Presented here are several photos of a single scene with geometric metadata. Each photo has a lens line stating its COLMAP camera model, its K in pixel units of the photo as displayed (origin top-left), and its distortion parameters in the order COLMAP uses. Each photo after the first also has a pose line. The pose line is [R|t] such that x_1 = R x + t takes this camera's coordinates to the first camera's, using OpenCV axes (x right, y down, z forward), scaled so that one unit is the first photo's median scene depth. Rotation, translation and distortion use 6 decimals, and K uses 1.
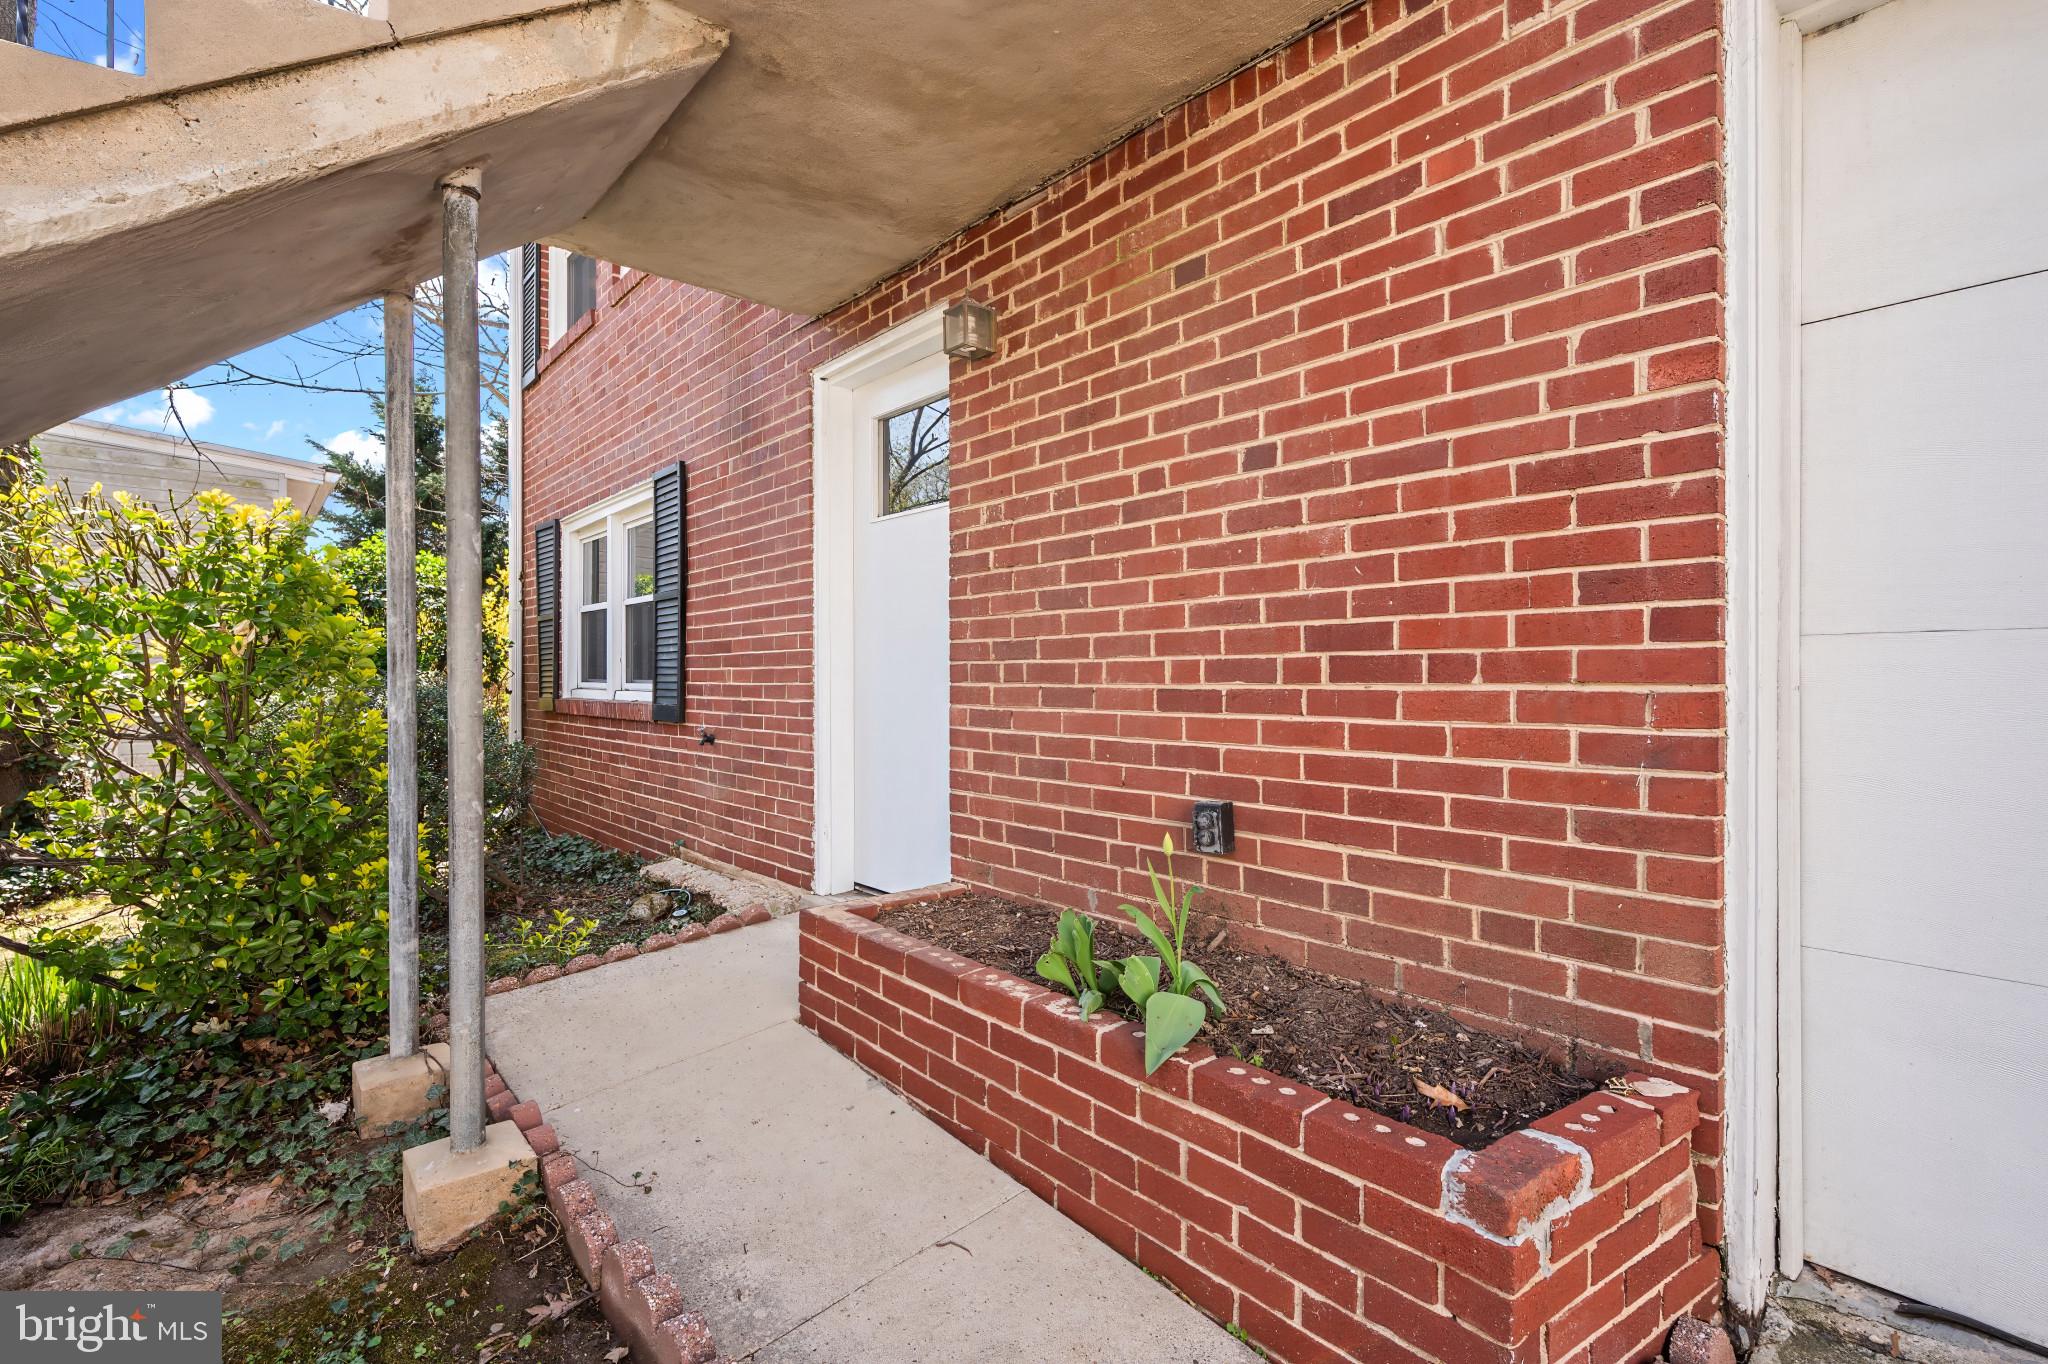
lens RADIAL K [[939.3, 0, 1020.2], [0, 939.3, 677.9], [0, 0, 1]] dist [-0.003194, -0.000472]
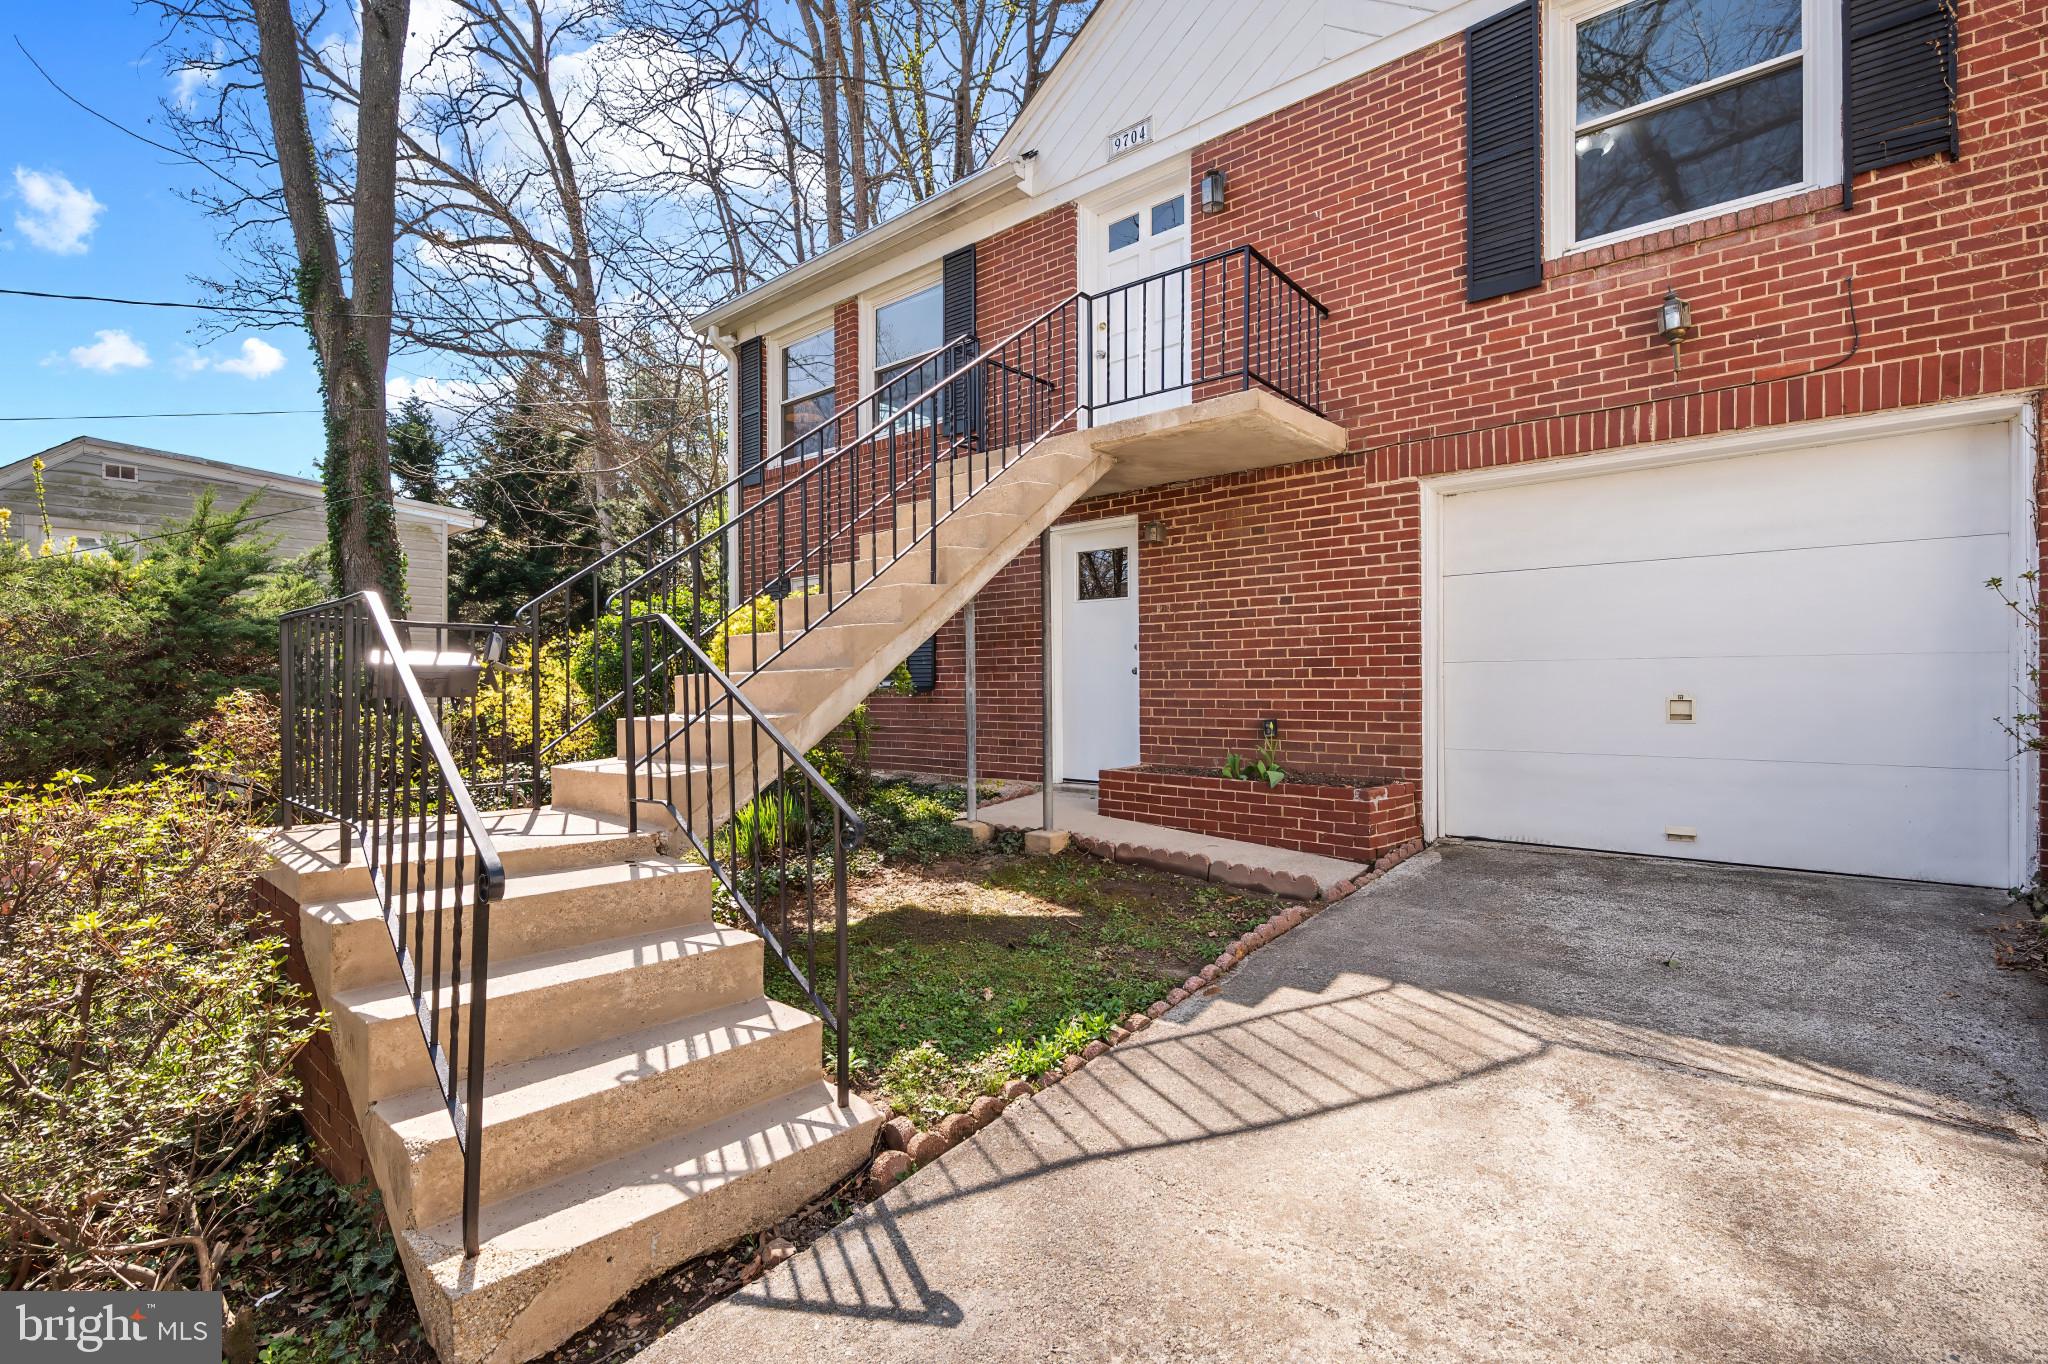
lens RADIAL K [[939.3, 0, 1028.4], [0, 939.3, 676.4], [0, 0, 1]] dist [-0.003194, -0.000472]
pose [[0.990189, -0.003186, 0.139700, -1.017530], [0.004221, 0.999966, -0.007109, 0.020725], [-0.139672, 0.007629, 0.990168, -1.910912]]
